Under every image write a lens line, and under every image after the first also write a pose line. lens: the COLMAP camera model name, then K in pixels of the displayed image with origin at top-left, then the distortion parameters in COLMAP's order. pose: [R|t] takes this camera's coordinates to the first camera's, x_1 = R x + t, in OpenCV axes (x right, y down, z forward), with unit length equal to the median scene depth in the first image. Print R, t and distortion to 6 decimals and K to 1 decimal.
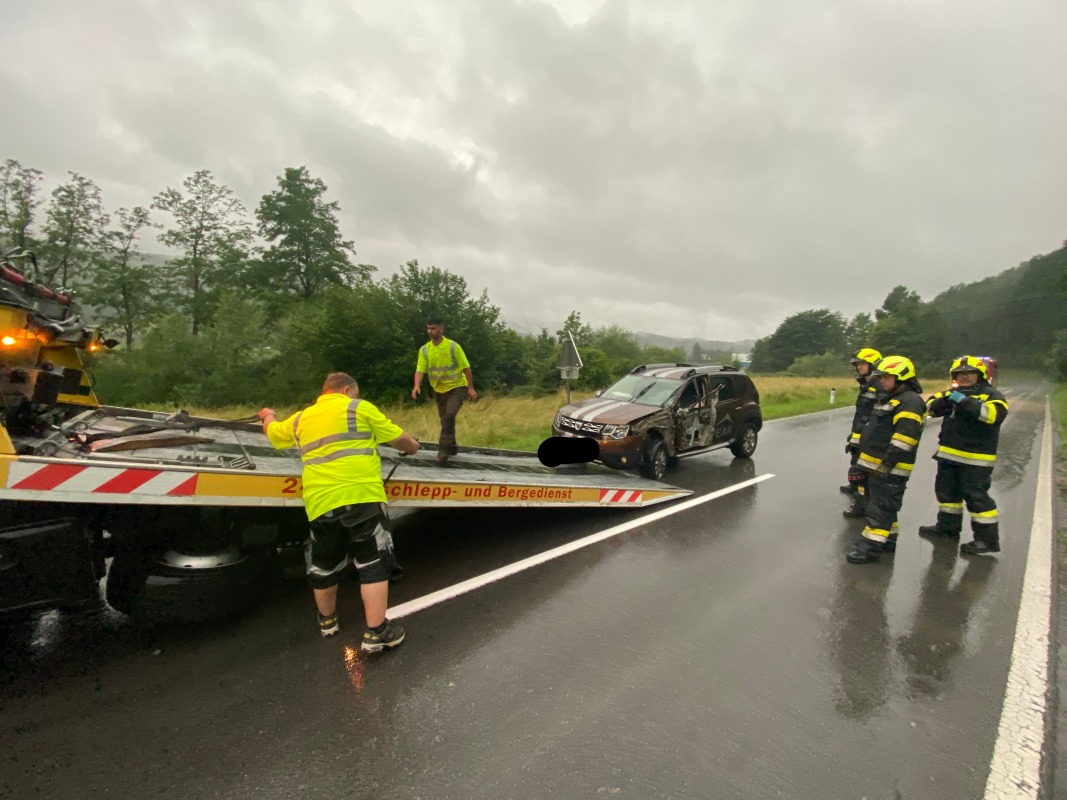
lens RADIAL K [[430.9, 0, 533.3], [0, 430.9, 415.9], [0, 0, 1]] dist [0.045480, -0.000033]
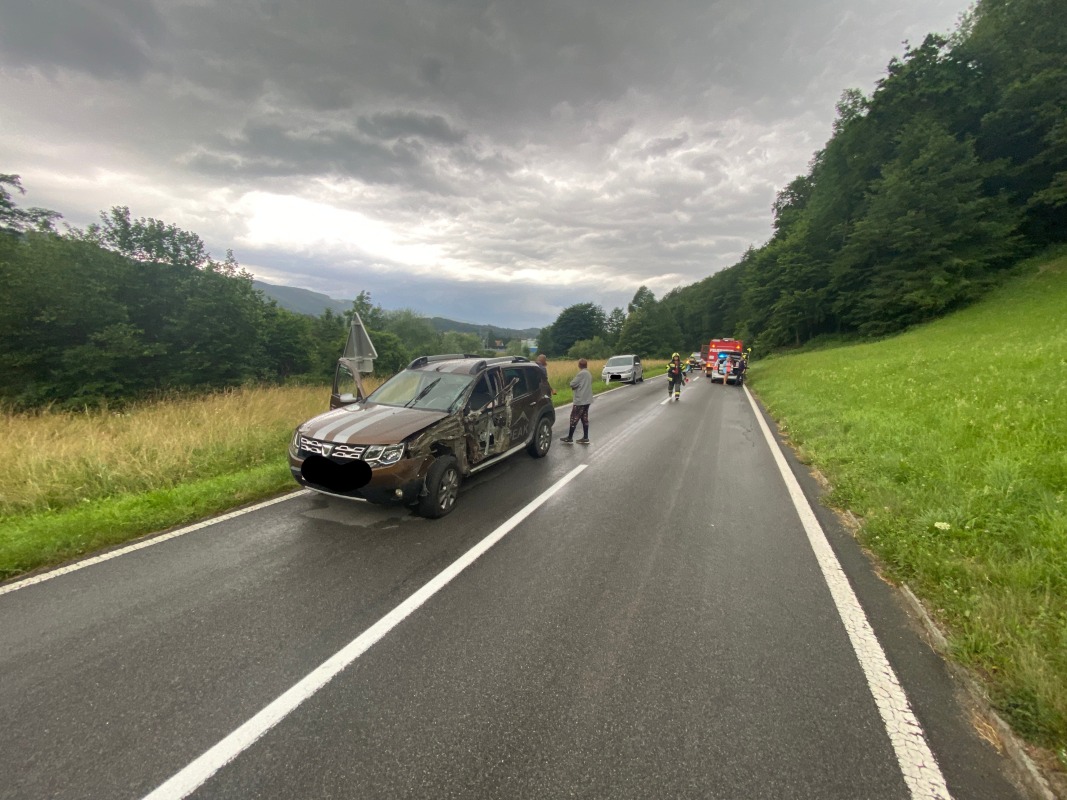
lens RADIAL K [[430.9, 0, 533.3], [0, 430.9, 415.9], [0, 0, 1]] dist [0.045480, -0.000033]
pose [[0.898496, -0.071260, 0.433160, 0.087136], [0.056170, 0.997288, 0.047555, -0.038061], [-0.435374, -0.018397, 0.900062, 0.207259]]
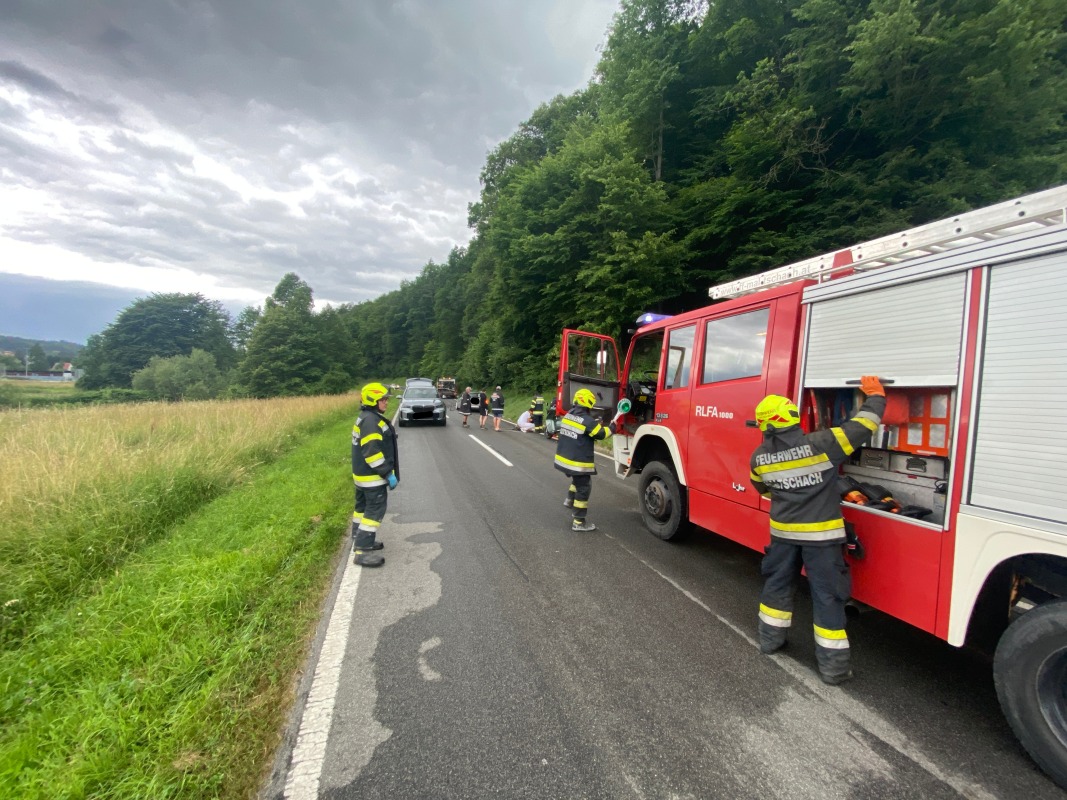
lens RADIAL K [[428.5, 0, 533.5], [0, 428.5, 400.0], [0, 0, 1]] dist [0.000030, -0.000019]
pose [[0.388697, -0.052801, 0.919852, 1.016651], [0.108279, 0.994056, 0.011305, -0.140425], [-0.914981, 0.095206, 0.392104, 1.185723]]
